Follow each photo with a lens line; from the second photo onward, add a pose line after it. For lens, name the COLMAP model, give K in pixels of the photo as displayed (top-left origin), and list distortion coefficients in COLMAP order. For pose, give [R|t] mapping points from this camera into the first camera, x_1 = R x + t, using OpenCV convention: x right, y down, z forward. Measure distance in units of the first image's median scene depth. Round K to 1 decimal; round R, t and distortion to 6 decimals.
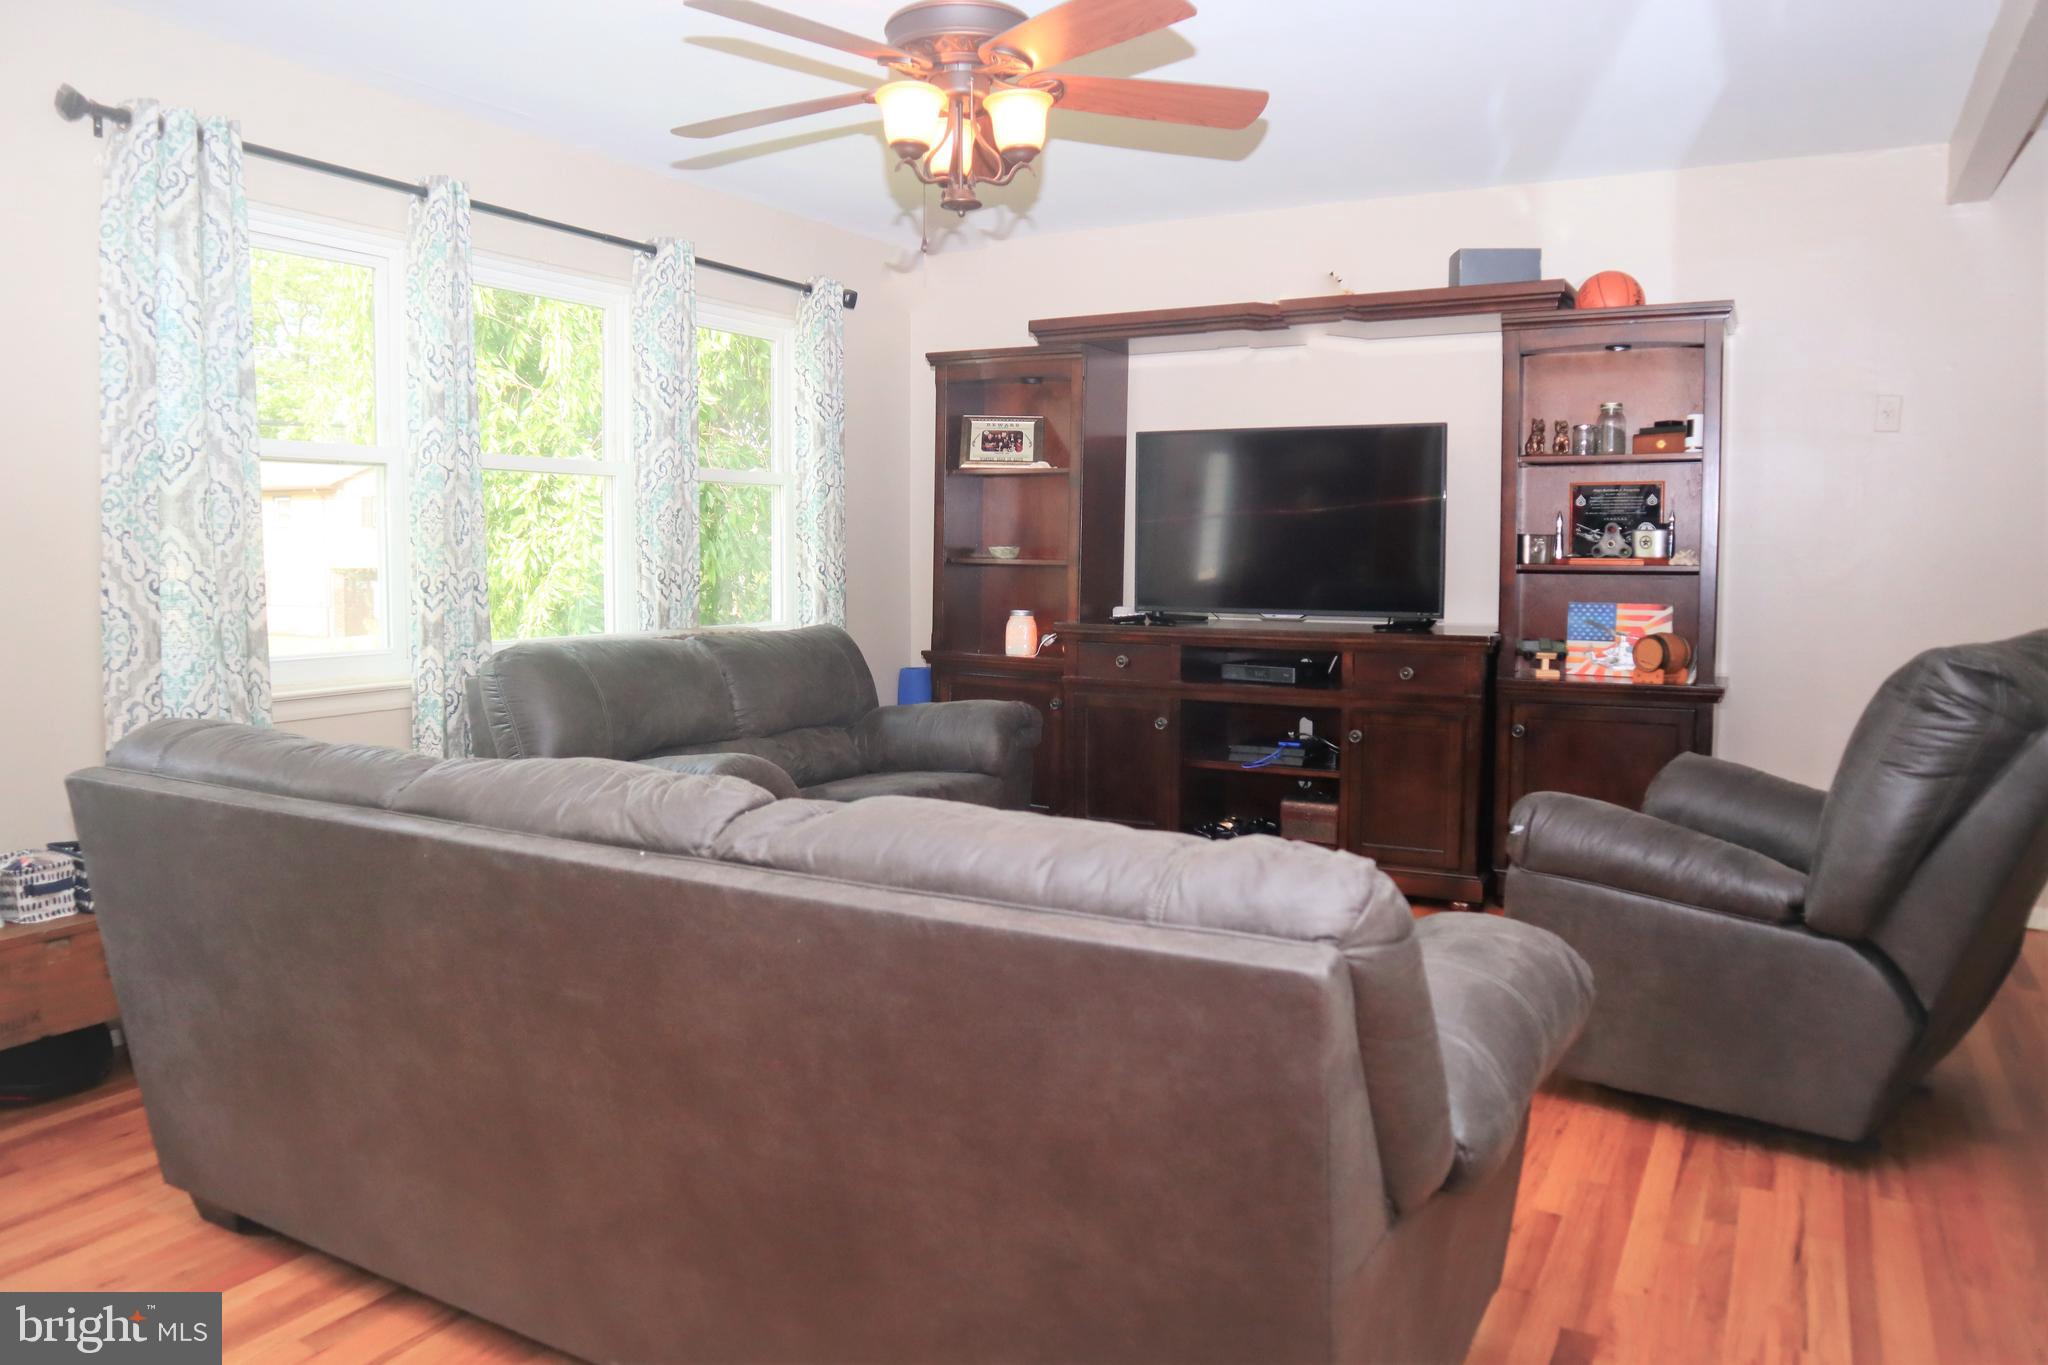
lens RADIAL K [[1447.3, 0, 1026.7], [0, 1447.3, 665.9], [0, 0, 1]] dist [-0.124024, 0.077839]
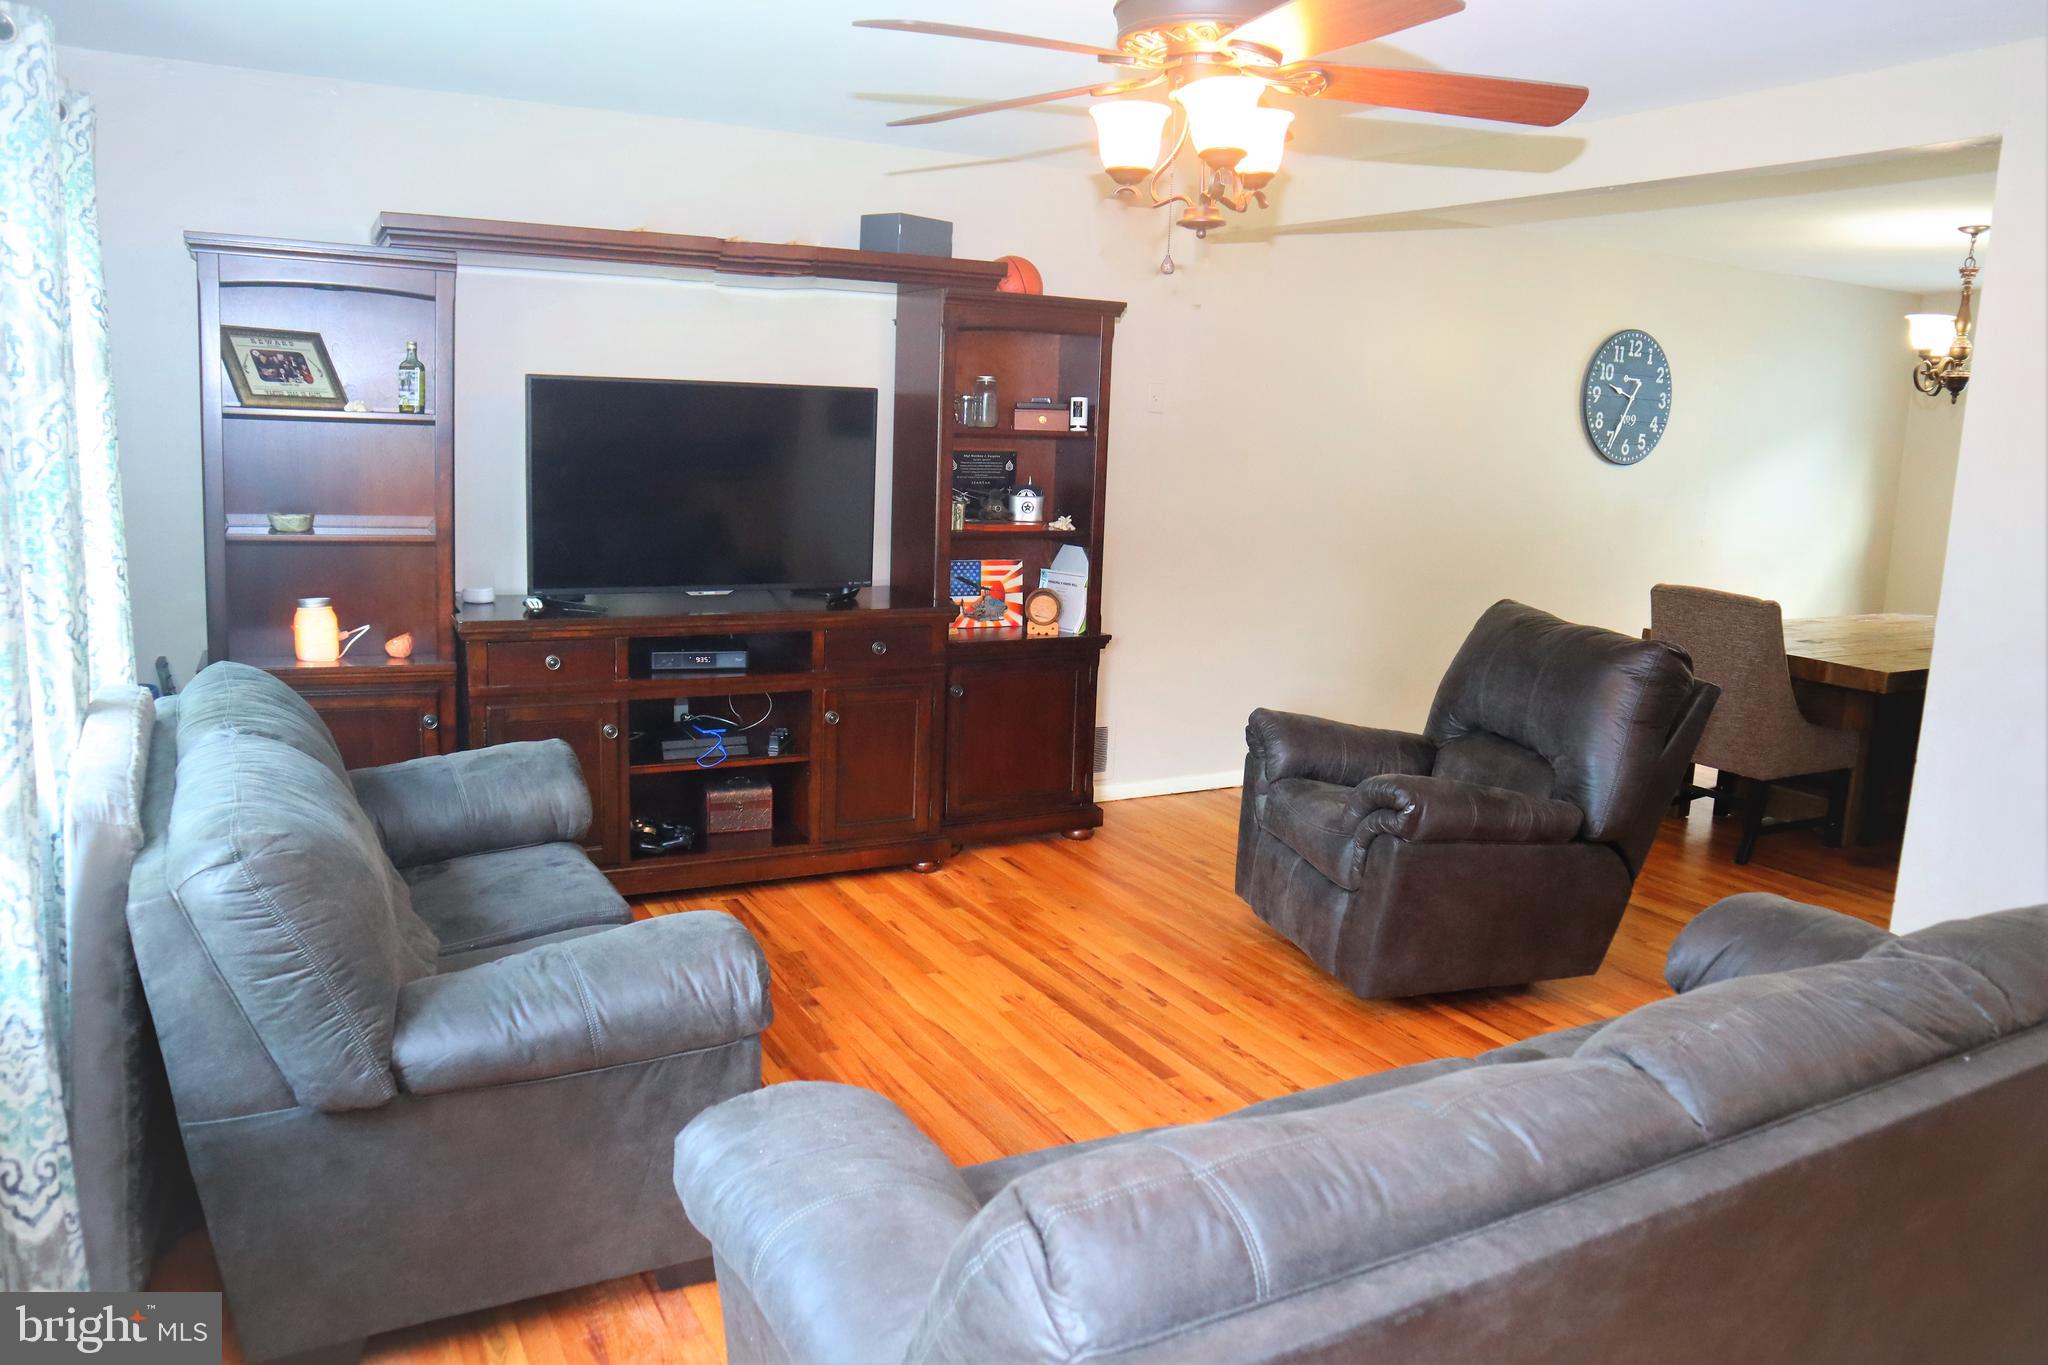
lens RADIAL K [[1447.3, 0, 1026.7], [0, 1447.3, 665.9], [0, 0, 1]] dist [-0.124024, 0.077839]
pose [[0.536330, -0.121802, 0.835173, -0.512361], [0.027836, 0.991546, 0.126732, -0.105539], [-0.843549, -0.044722, 0.535186, 0.377719]]
